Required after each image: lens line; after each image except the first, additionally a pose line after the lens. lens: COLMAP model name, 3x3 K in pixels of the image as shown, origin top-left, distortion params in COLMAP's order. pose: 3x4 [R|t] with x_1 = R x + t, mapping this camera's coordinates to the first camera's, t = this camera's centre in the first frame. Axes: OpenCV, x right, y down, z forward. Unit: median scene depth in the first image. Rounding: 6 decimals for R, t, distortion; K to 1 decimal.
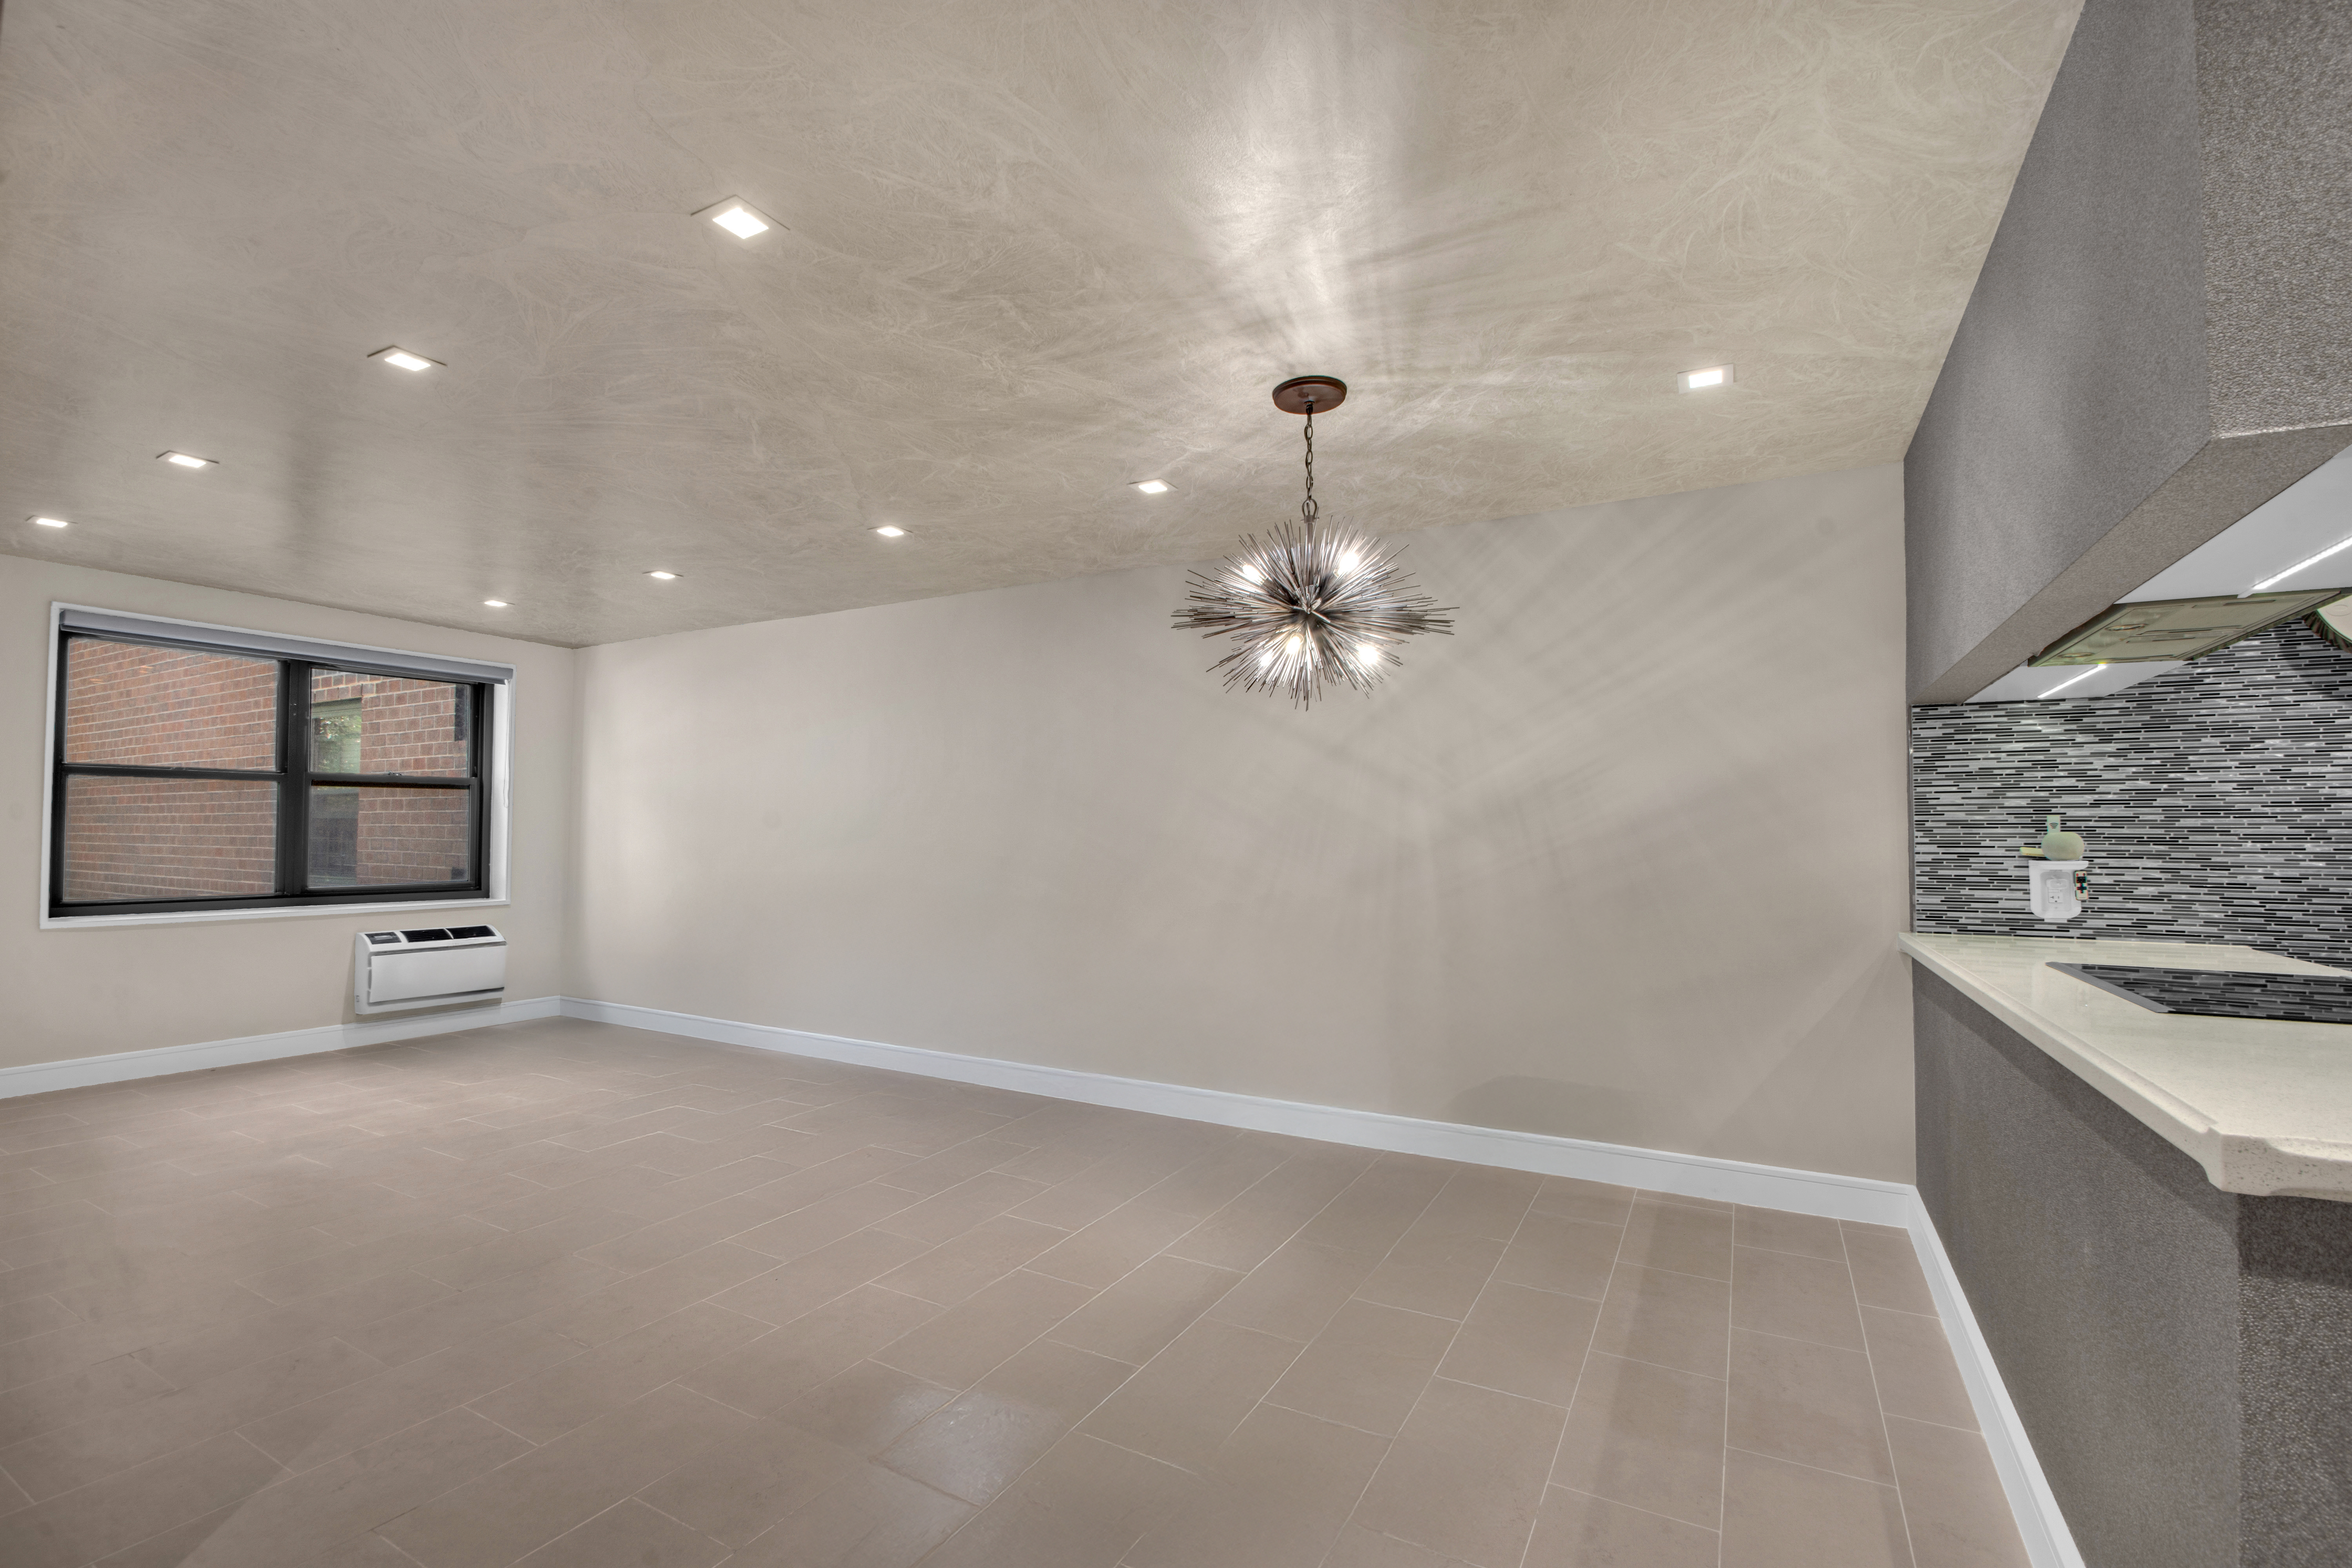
lens RADIAL K [[1044.8, 0, 1165.4], [0, 1044.8, 803.4], [0, 0, 1]] dist [-0.001786, -0.000344]
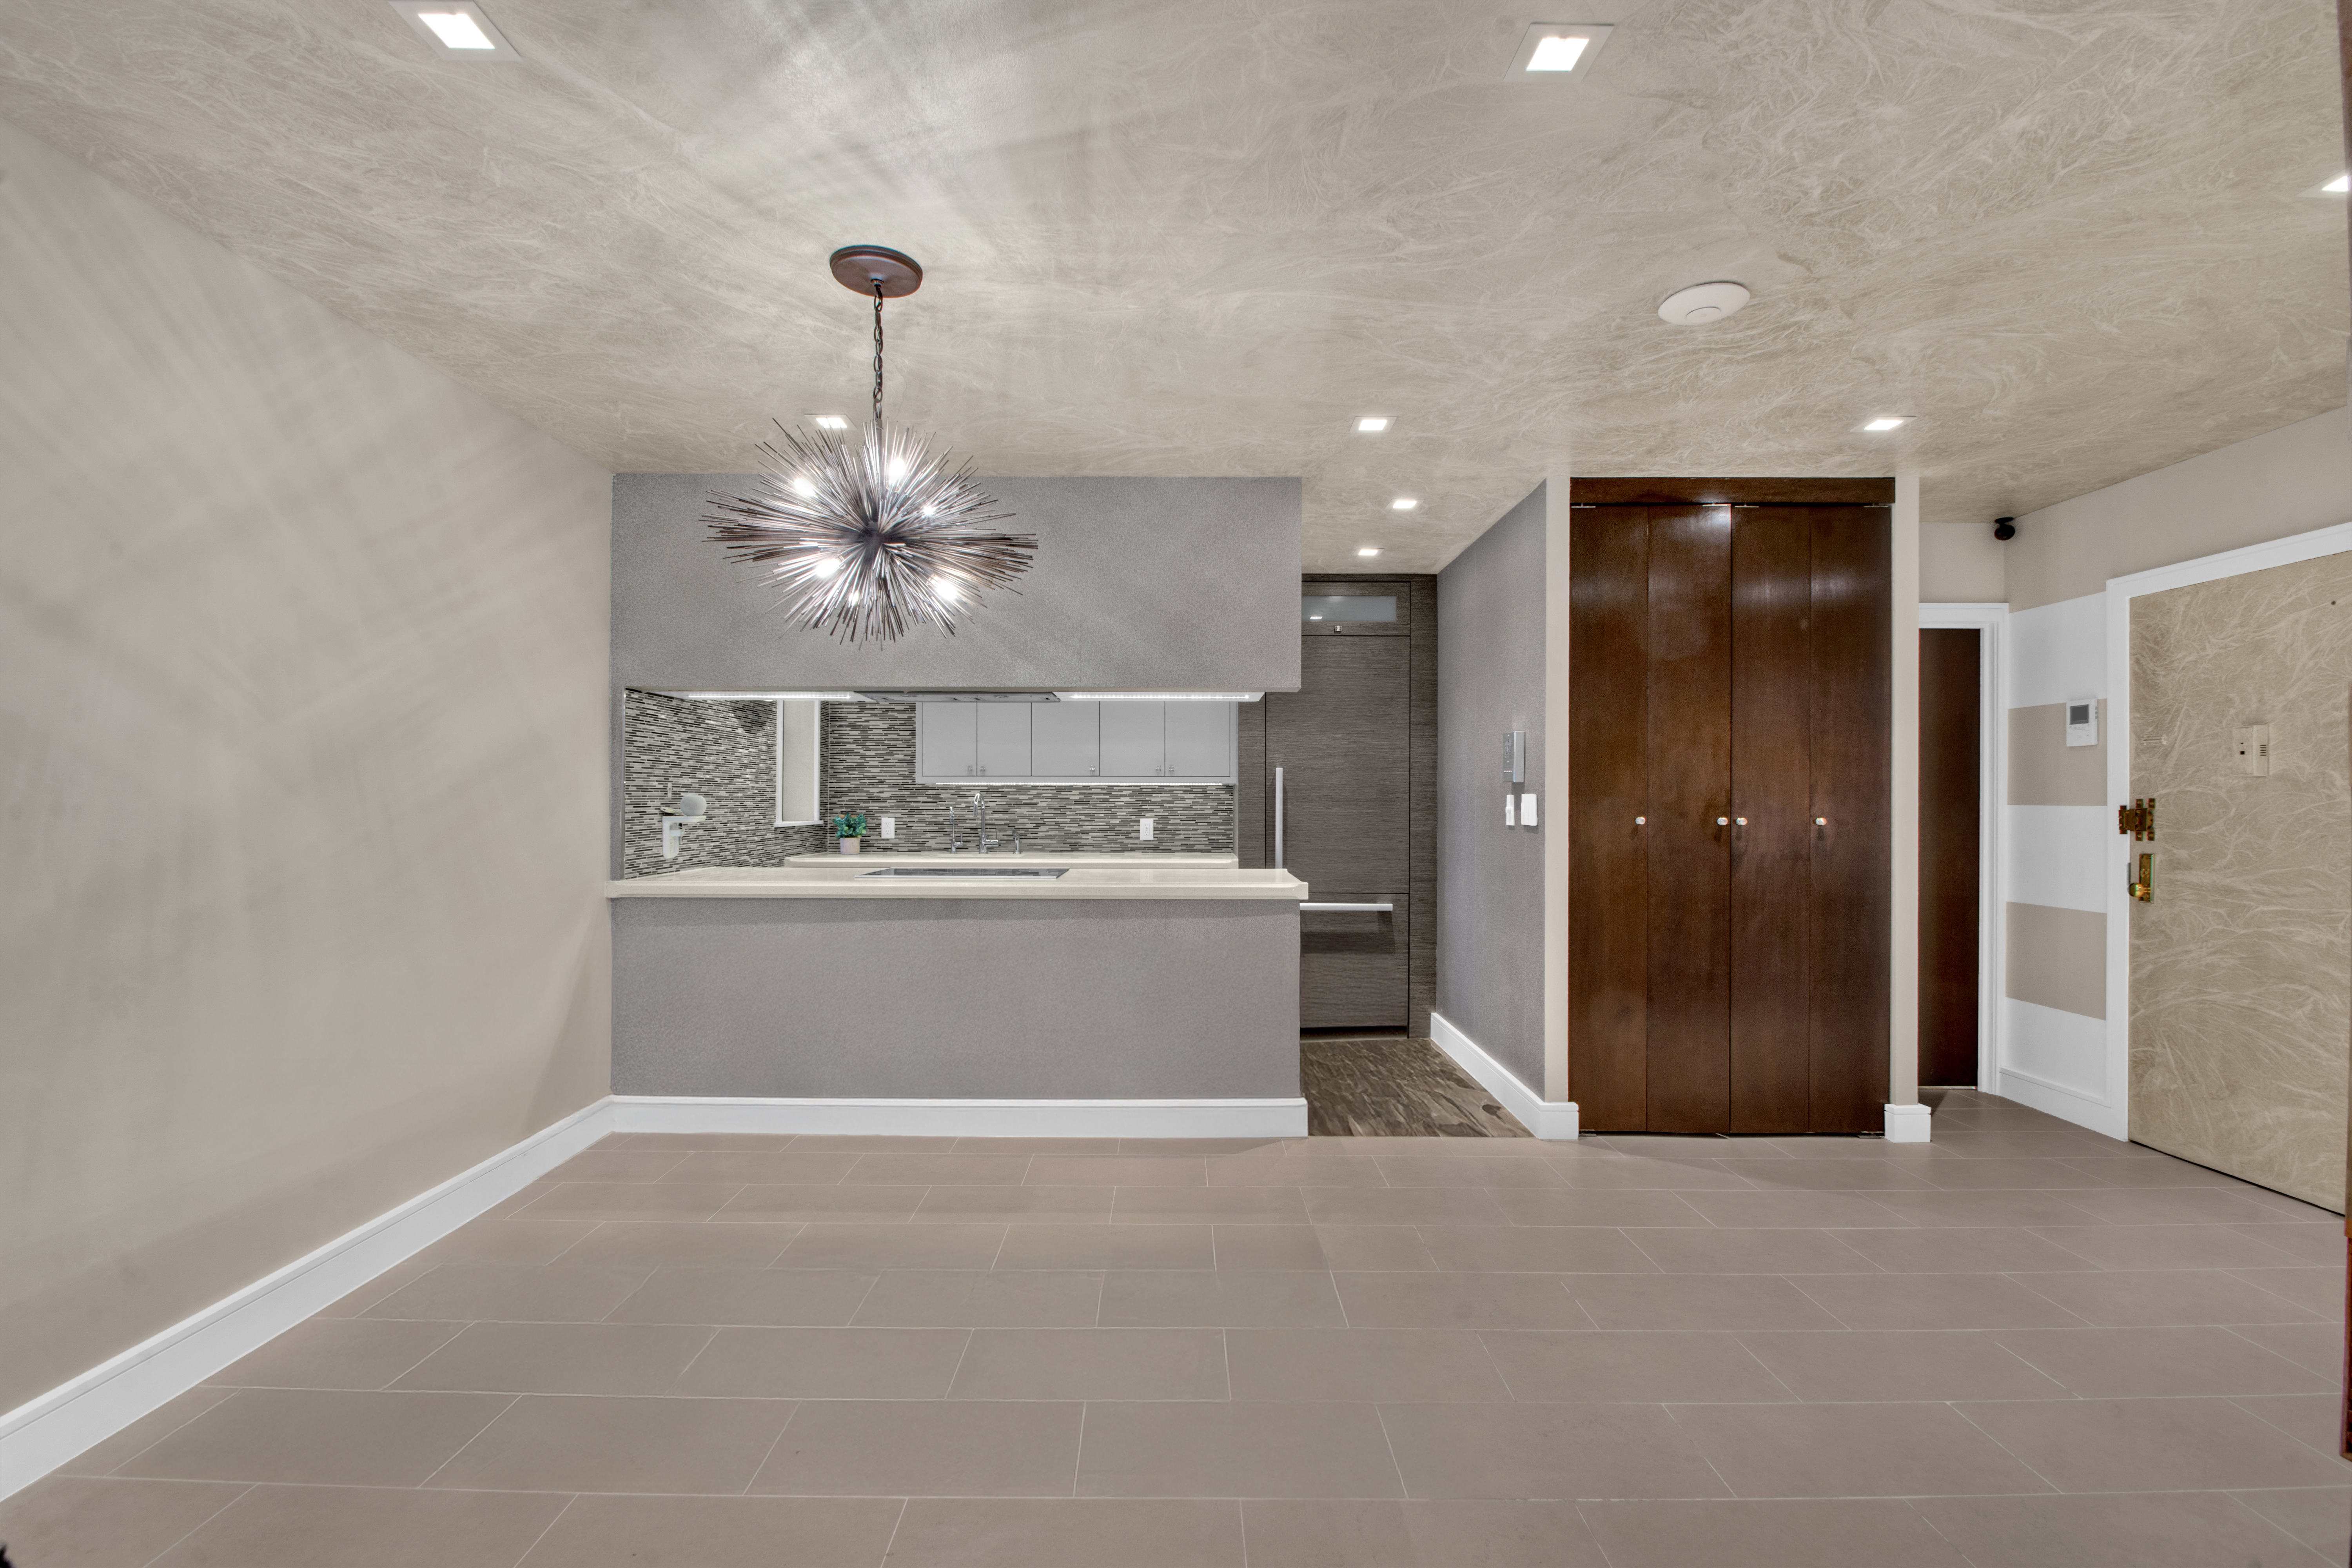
lens RADIAL K [[1044.8, 0, 1169.1], [0, 1044.8, 801.4], [0, 0, 1]] dist [-0.001786, -0.000344]
pose [[-0.494517, -0.006847, 0.869141, -0.666979], [-0.031297, 0.999461, -0.009934, 0.029640], [-0.868604, -0.032114, -0.494465, 1.134789]]
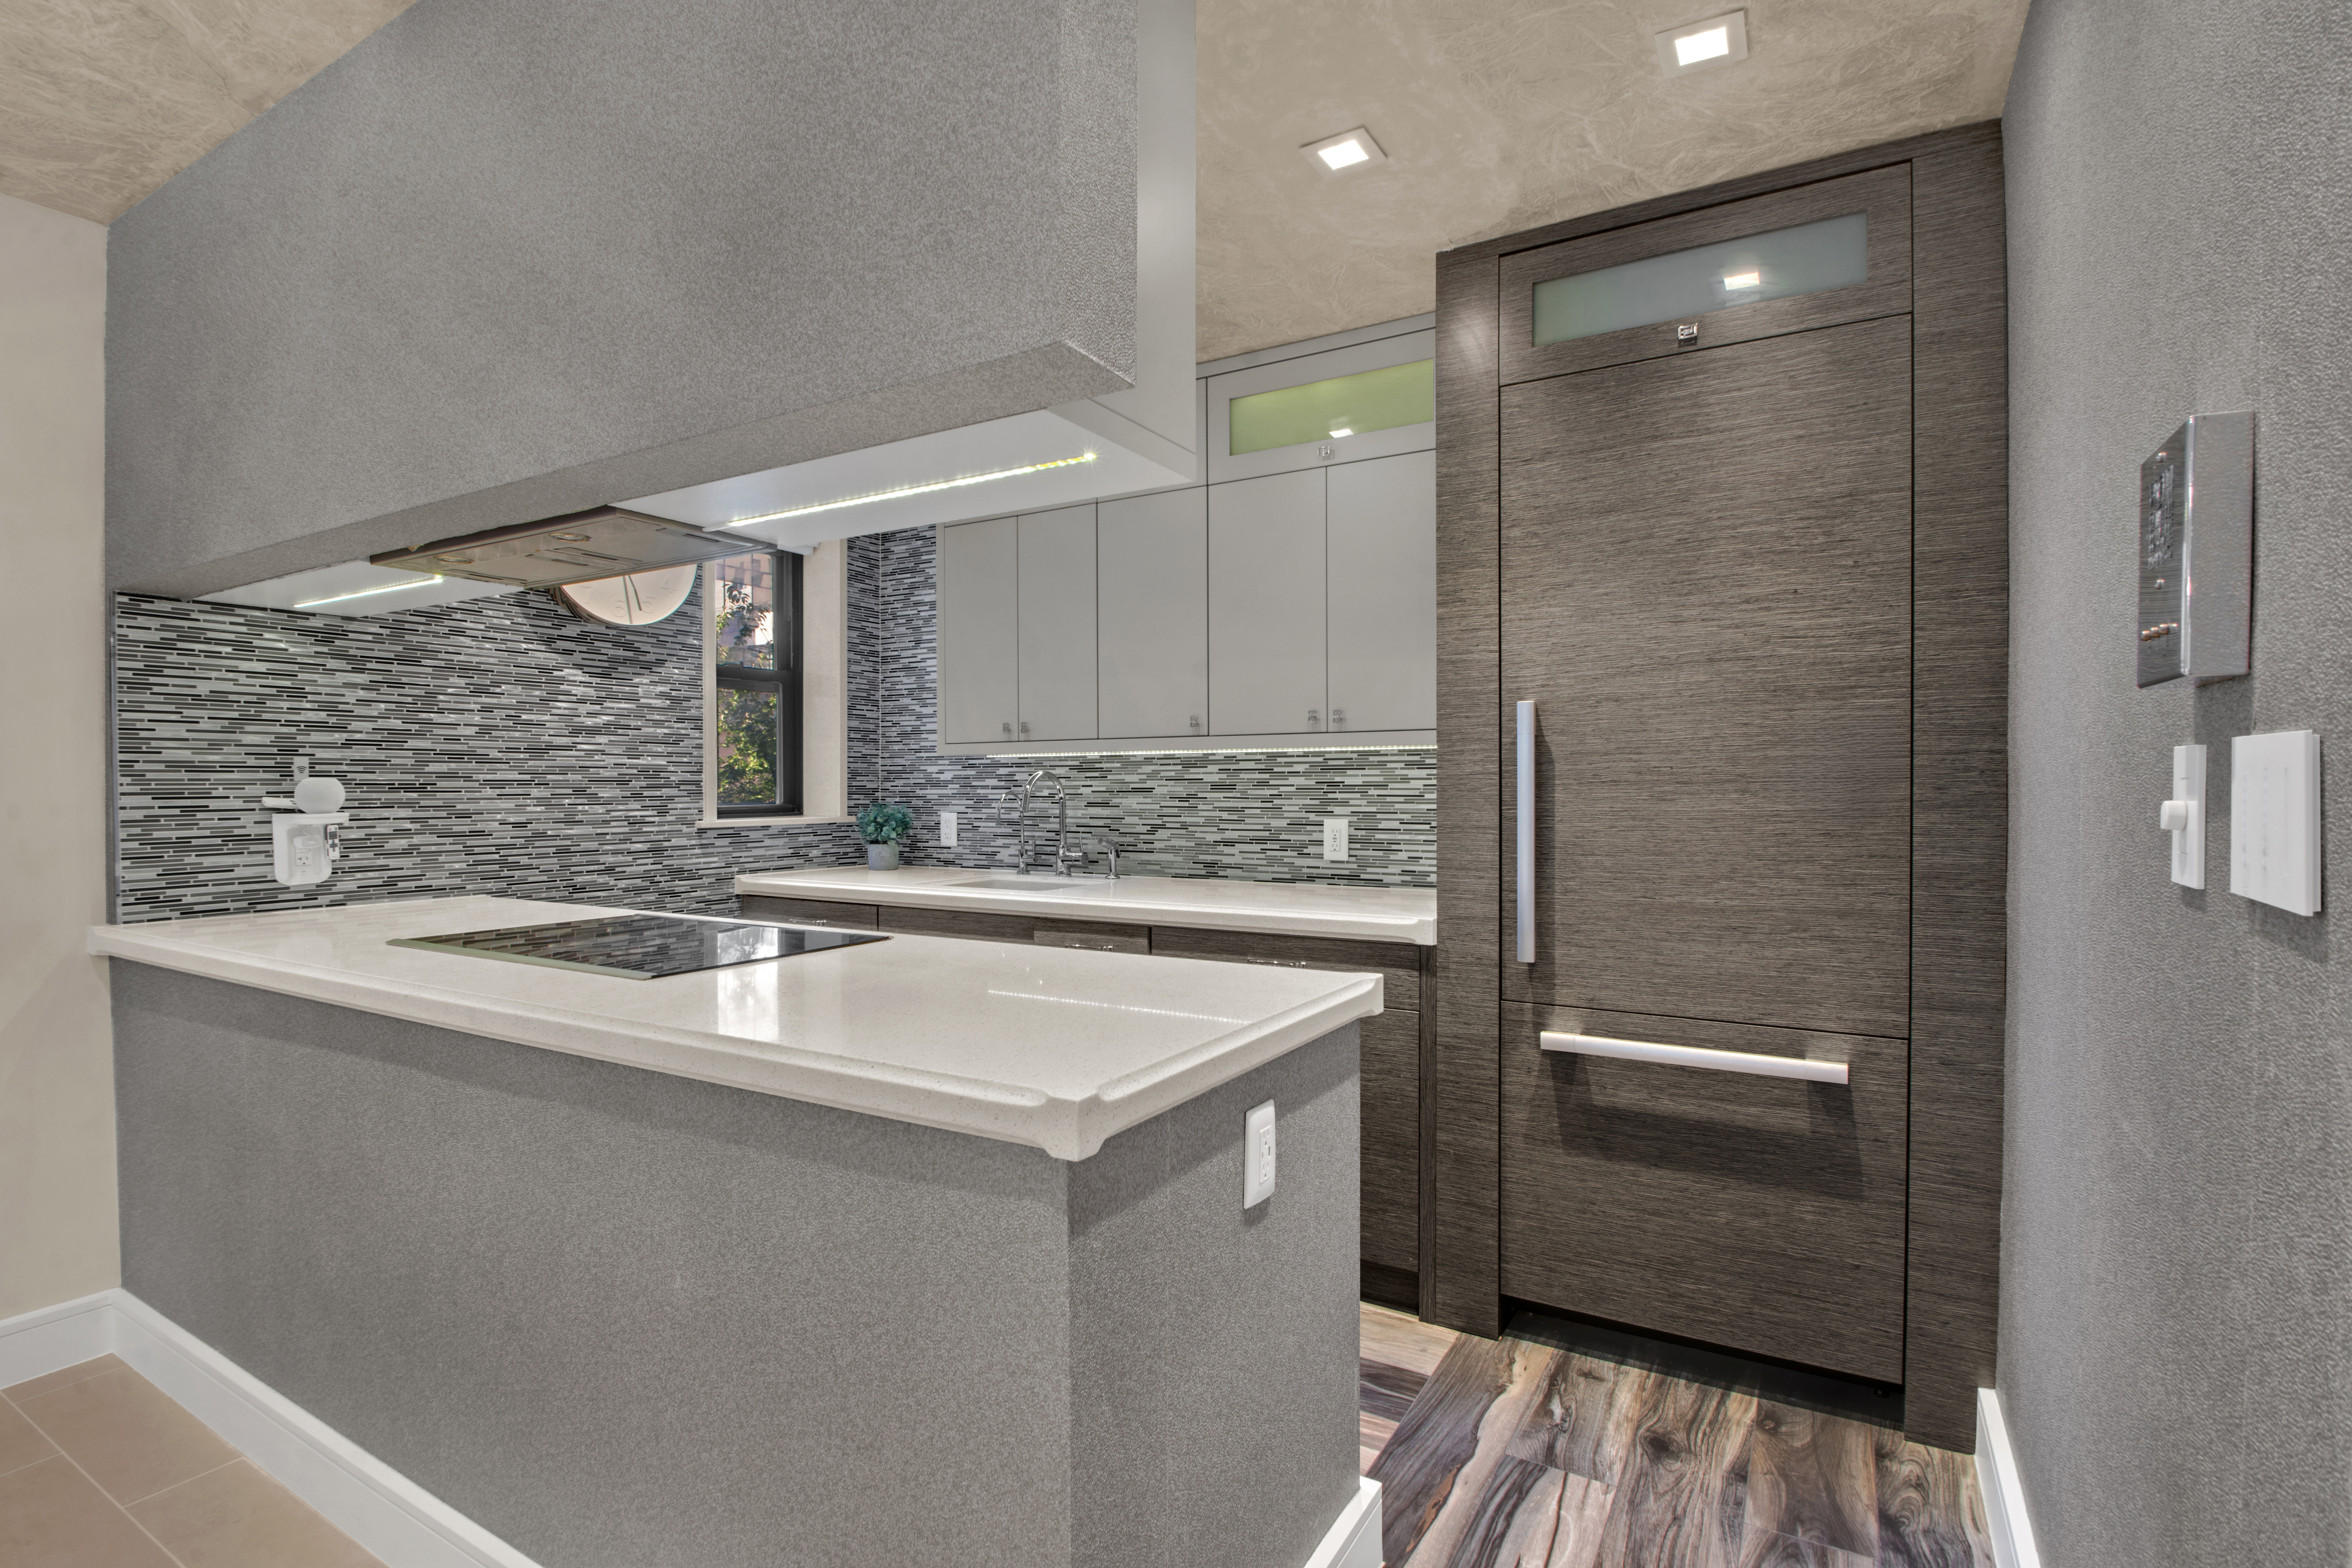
lens RADIAL K [[1115.8, 0, 1172.6], [0, 1115.8, 798.8], [0, 0, 1]] dist [-0.014944, -0.001982]
pose [[0.017172, -0.016945, 0.999709, 0.011289], [-0.027742, 0.999463, 0.017418, 0.010552], [-0.999468, -0.028033, 0.016693, 0.321049]]
